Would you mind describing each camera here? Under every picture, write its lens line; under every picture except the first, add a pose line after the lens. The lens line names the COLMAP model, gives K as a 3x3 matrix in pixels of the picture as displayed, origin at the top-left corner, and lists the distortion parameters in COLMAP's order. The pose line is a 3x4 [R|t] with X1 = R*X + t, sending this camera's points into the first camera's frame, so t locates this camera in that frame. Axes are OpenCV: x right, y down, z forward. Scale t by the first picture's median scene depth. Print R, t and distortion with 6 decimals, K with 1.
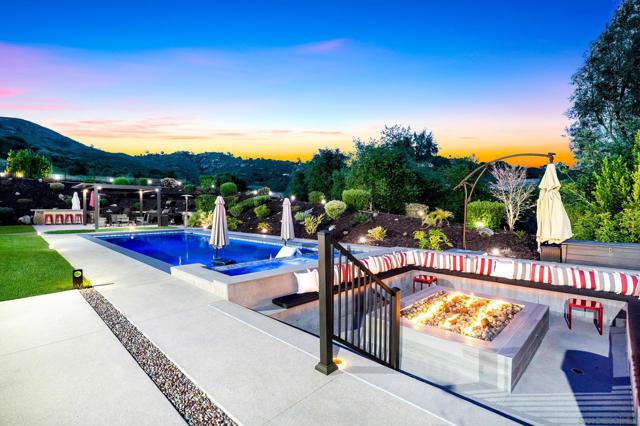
lens RADIAL K [[295.9, 0, 320.0], [0, 295.9, 213.0], [0, 0, 1]] dist [-0.002515, 0.000156]
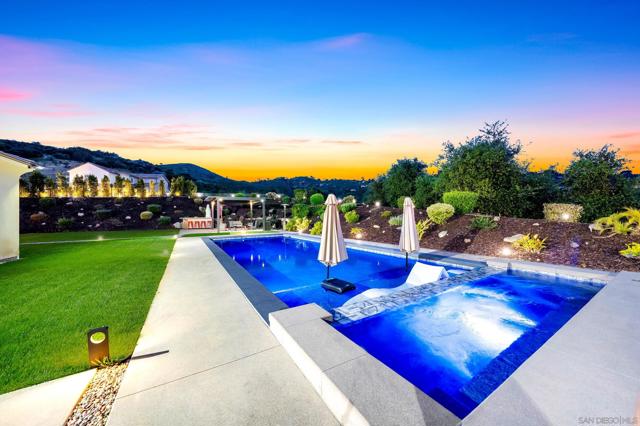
lens RADIAL K [[223.8, 0, 320.0], [0, 223.8, 213.0], [0, 0, 1]] dist [-0.017138, 0.000055]
pose [[0.965830, -0.016335, -0.258660, -0.082100], [0.008944, 0.999518, -0.029724, 0.002454], [0.259021, 0.026395, 0.965511, 0.167733]]
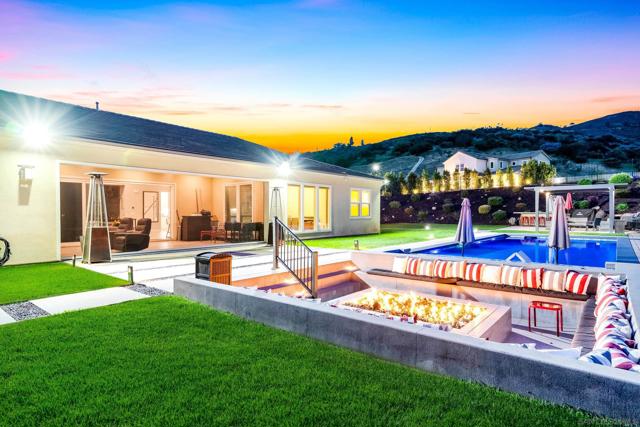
lens RADIAL K [[365.5, 0, 320.0], [0, 365.5, 213.5], [0, 0, 1]] dist [0.002263, 0.002067]
pose [[0.081595, 0.002812, -0.996662, 0.377858], [-0.016022, 0.999870, 0.001510, 0.002948], [0.996537, 0.015845, 0.081630, 0.127816]]
